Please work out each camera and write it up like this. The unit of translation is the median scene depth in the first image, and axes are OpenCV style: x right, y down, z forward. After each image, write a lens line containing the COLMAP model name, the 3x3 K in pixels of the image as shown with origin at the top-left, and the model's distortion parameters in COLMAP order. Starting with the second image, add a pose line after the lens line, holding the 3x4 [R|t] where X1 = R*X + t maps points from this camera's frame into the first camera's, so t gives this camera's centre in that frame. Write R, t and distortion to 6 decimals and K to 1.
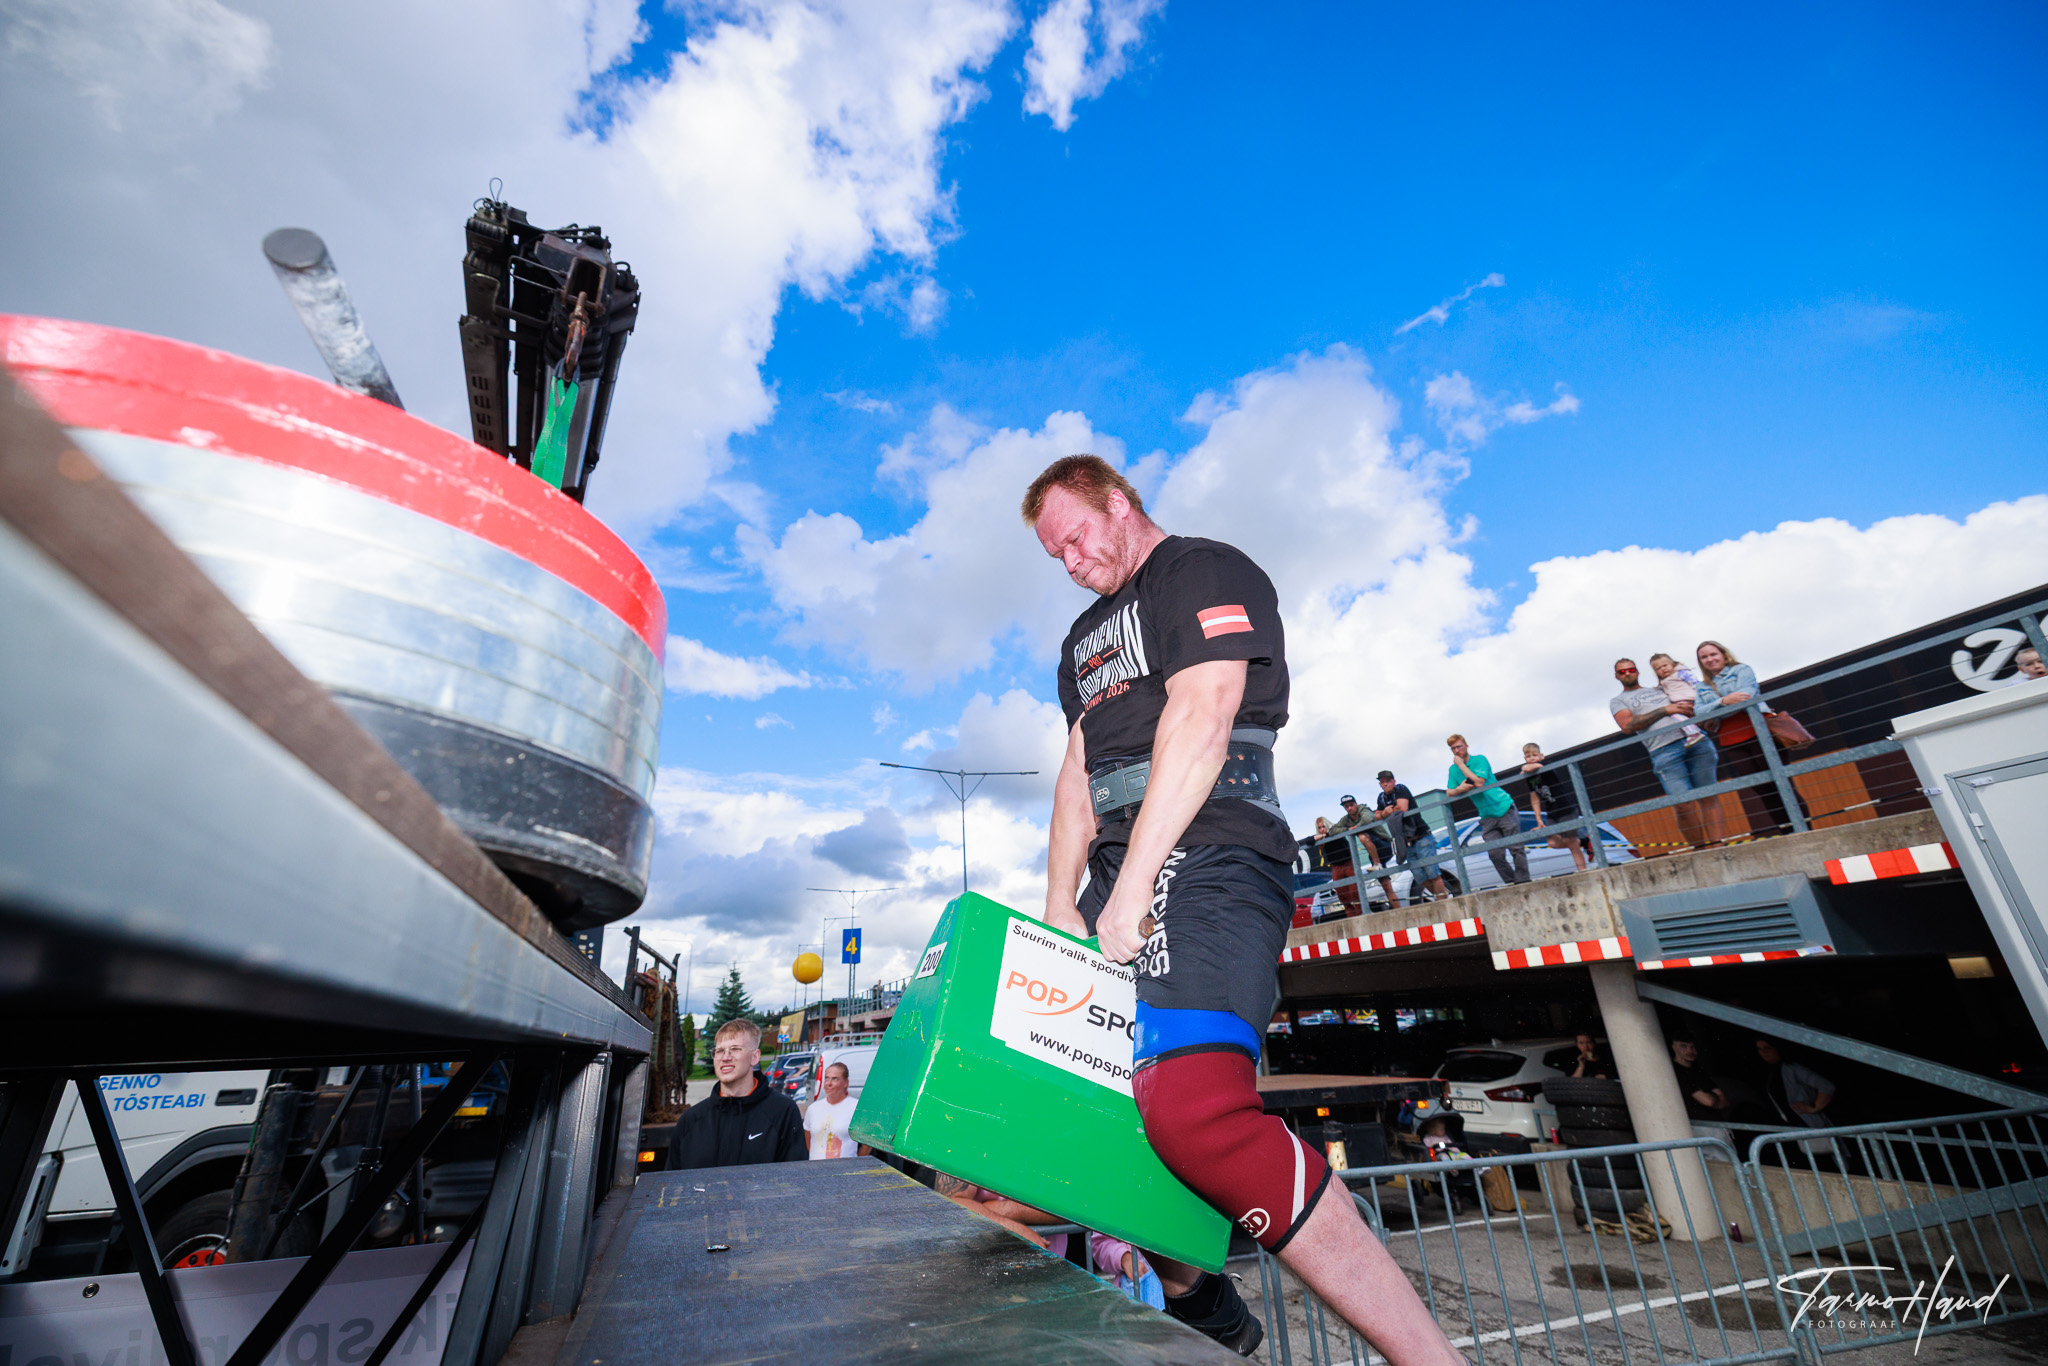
lens RADIAL K [[851.3, 0, 1018.0], [0, 851.3, 676.7], [0, 0, 1]] dist [0.000190, -0.000005]
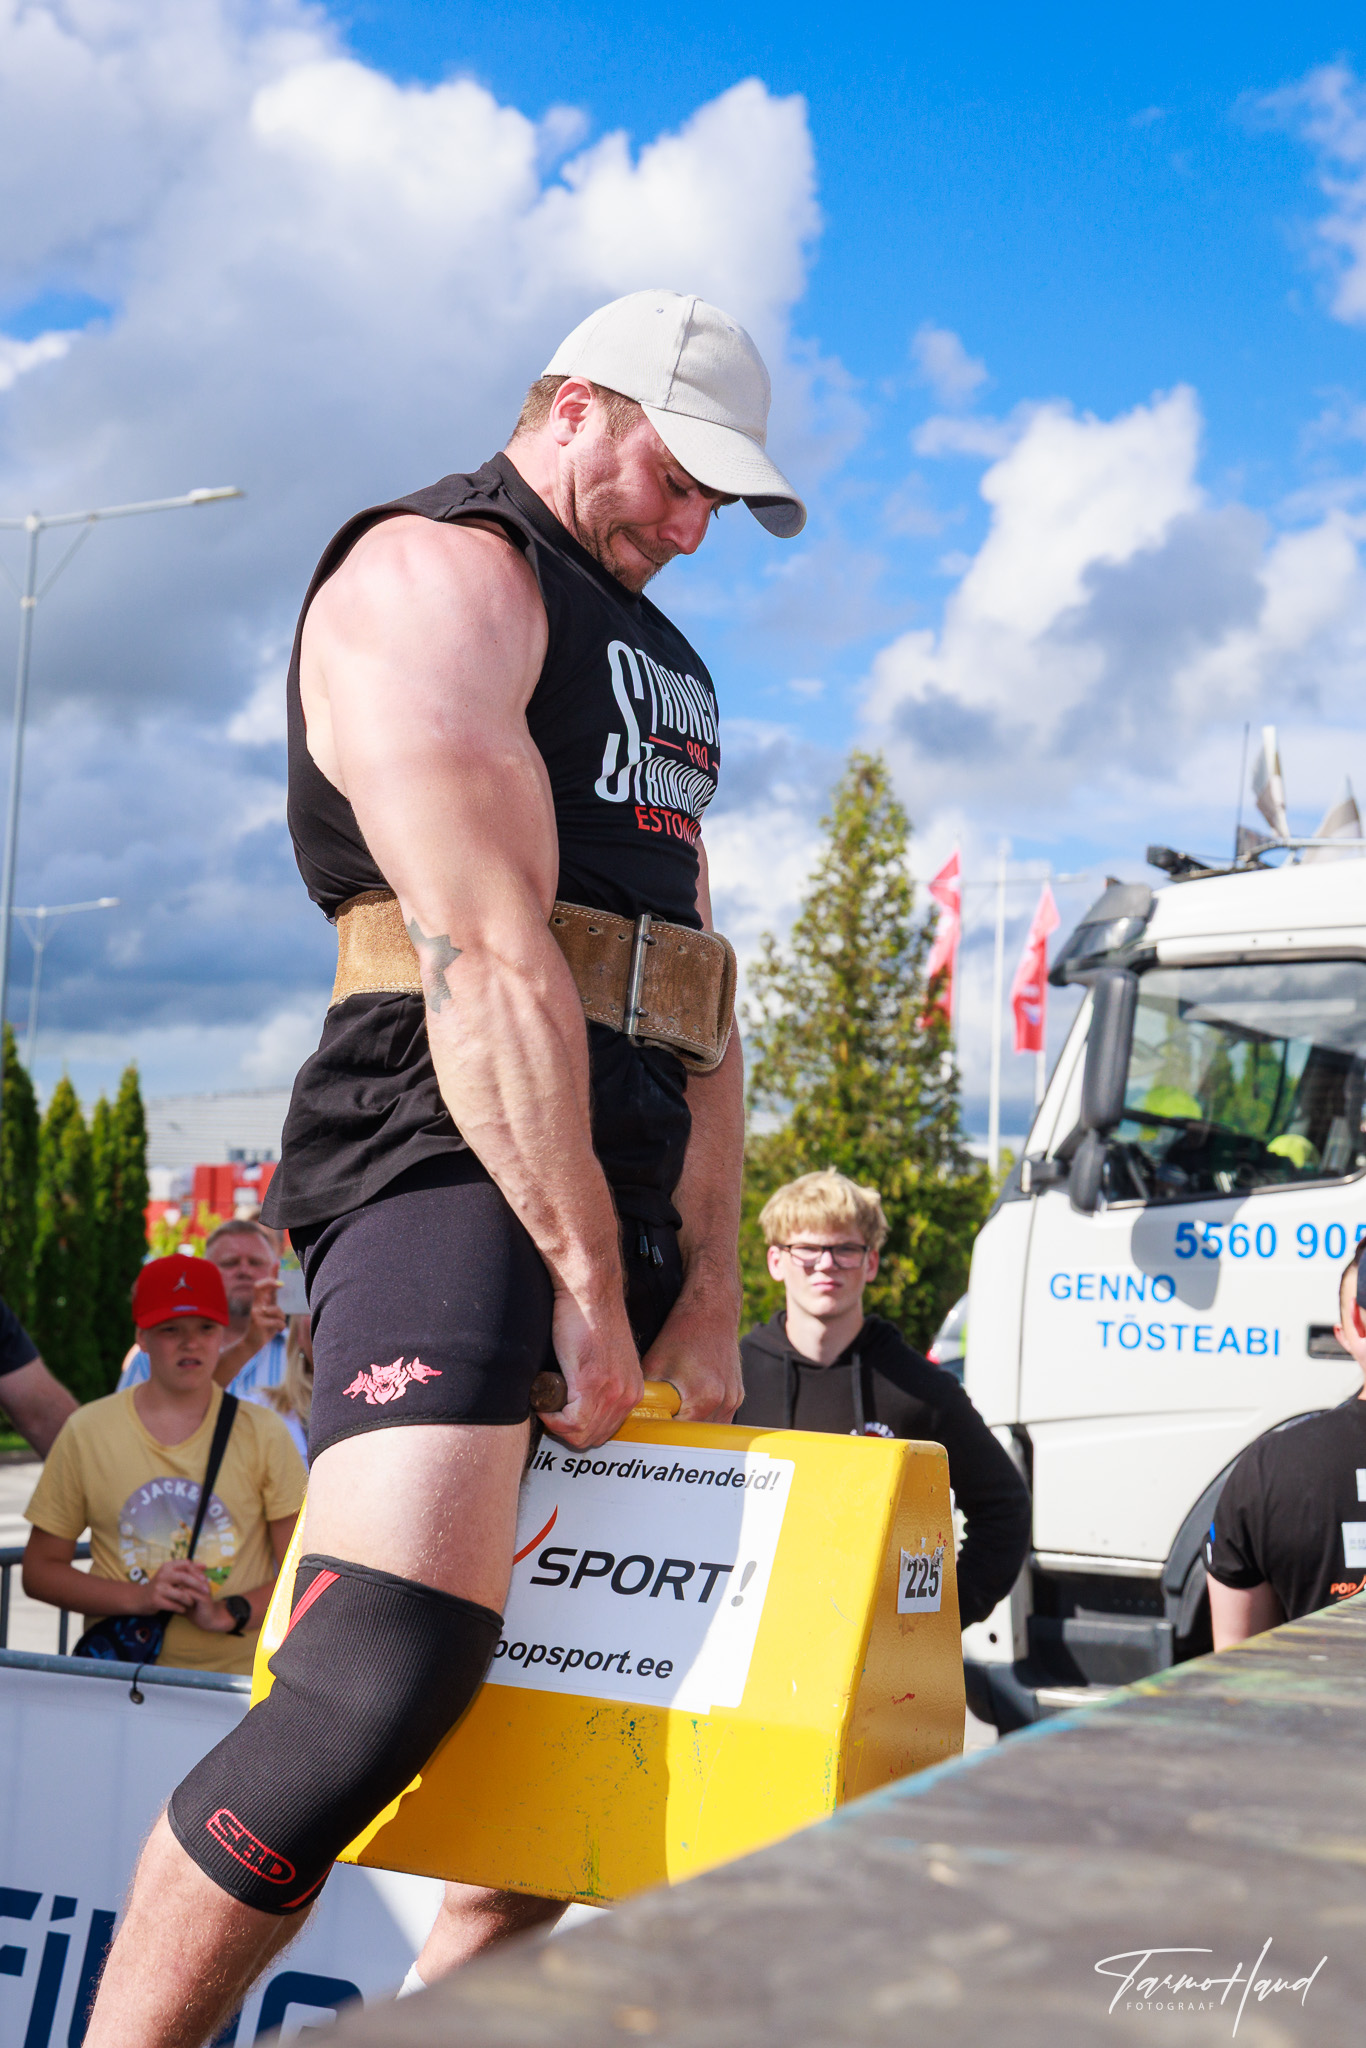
lens RADIAL K [[2967.8, 0, 683.0], [0, 2967.8, 1024.0], [0, 0, 1]] dist [0.257827, -2.548096]
pose [[0.747869, 0.008876, -0.663787, -0.161384], [0.199688, 0.950593, 0.237693, -0.021520], [0.633101, -0.310313, 0.709146, -0.082800]]
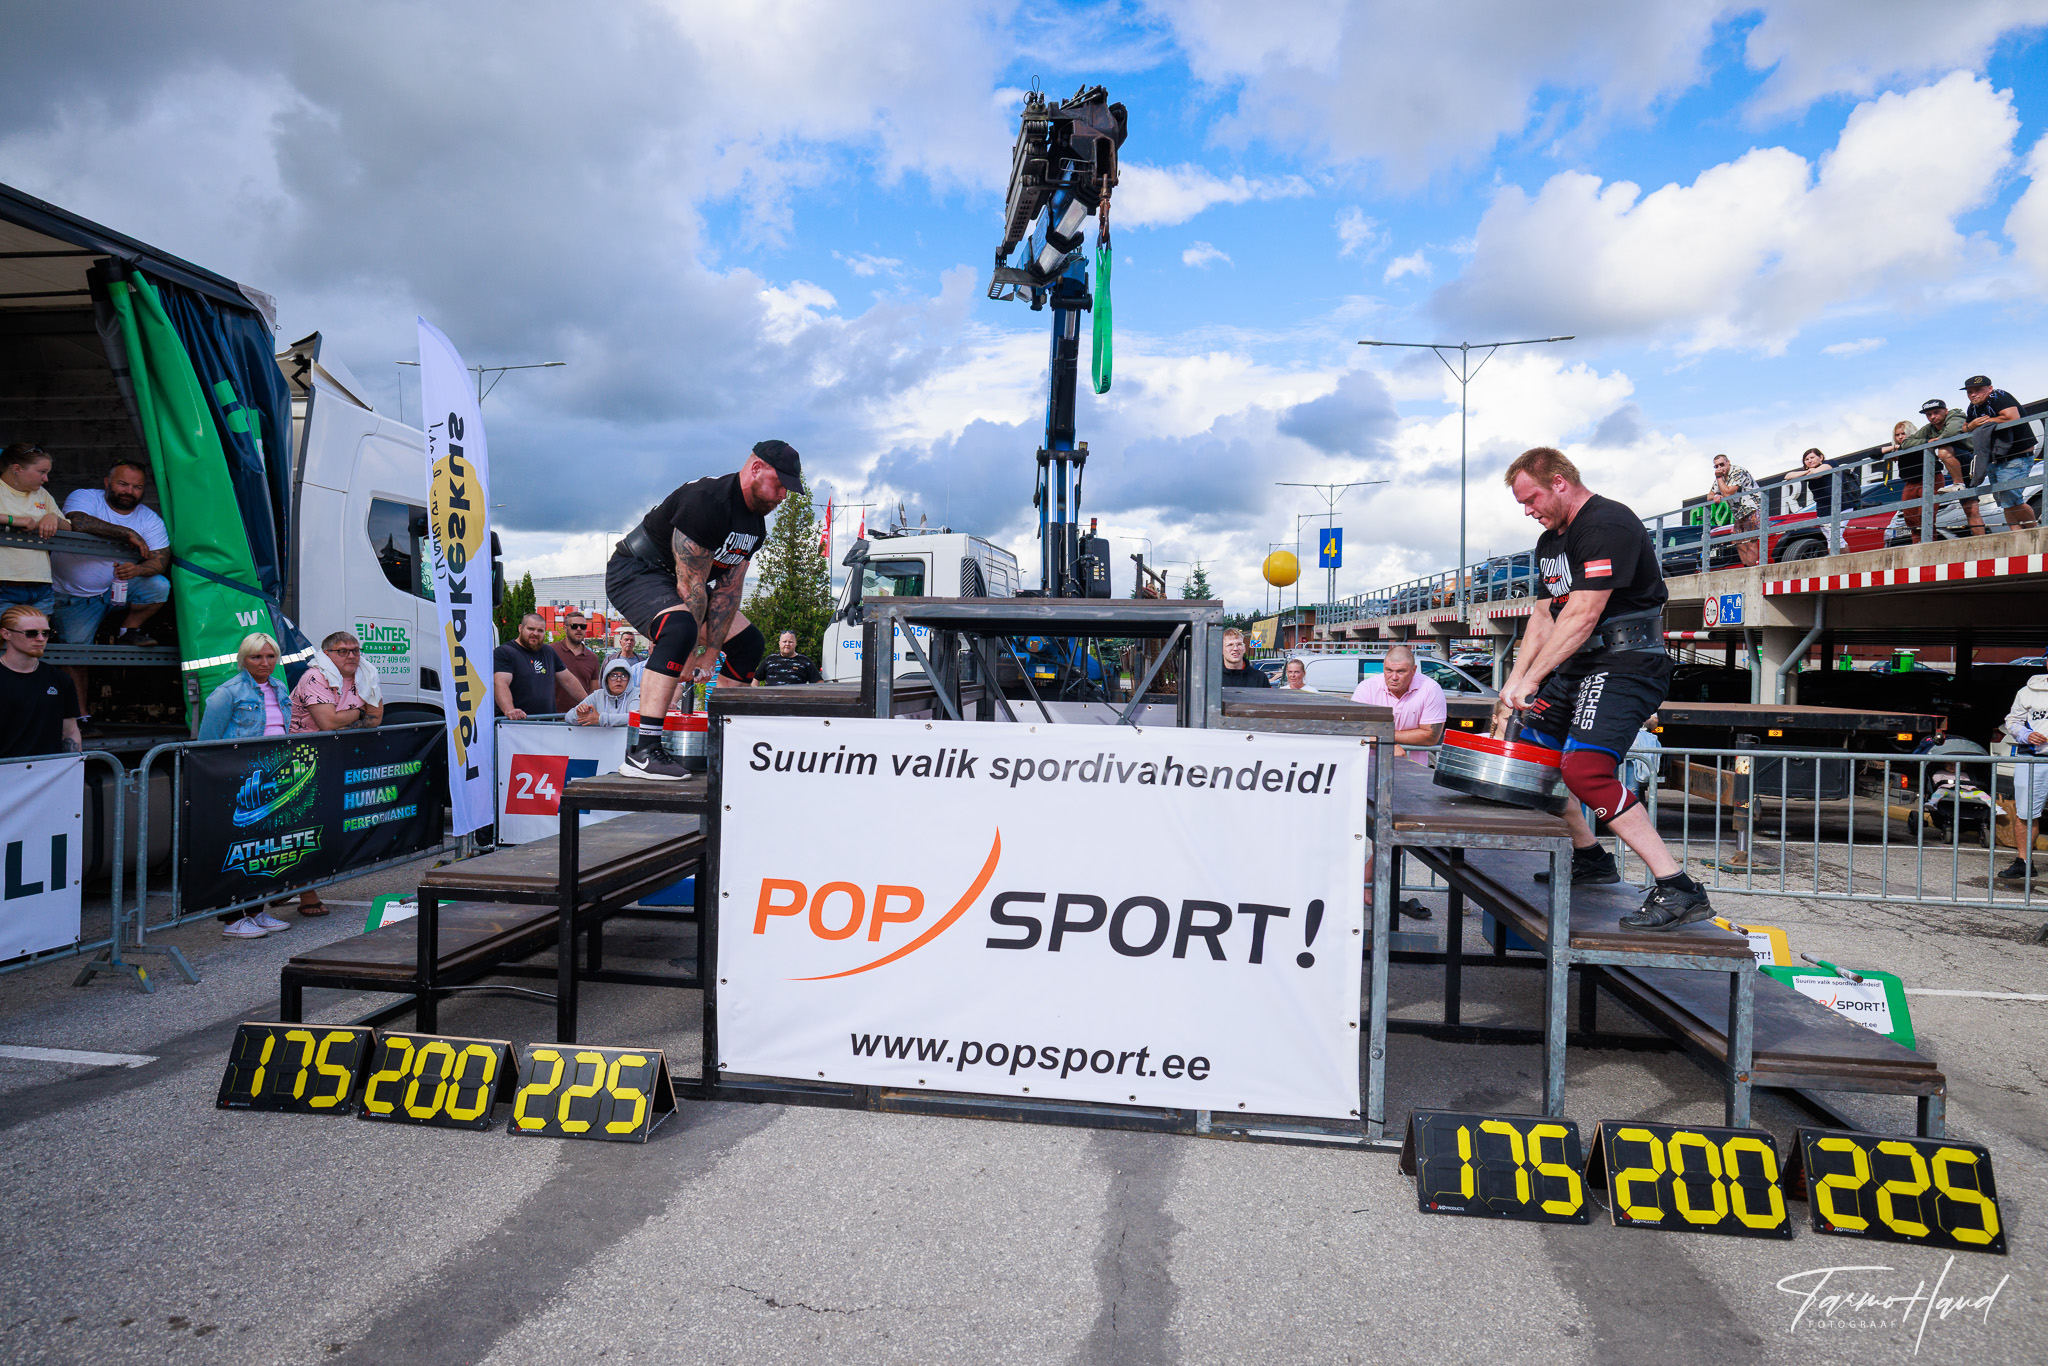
lens RADIAL K [[1080.6, 0, 1019.9], [0, 1080.6, 677.2], [0, 0, 1]] dist [-0.002280, 0.000274]
pose [[0.893293, 0.066535, -0.444523, 0.102695], [0.125179, 0.913028, 0.388214, -0.154516], [0.431692, -0.402434, 0.807273, -0.377983]]
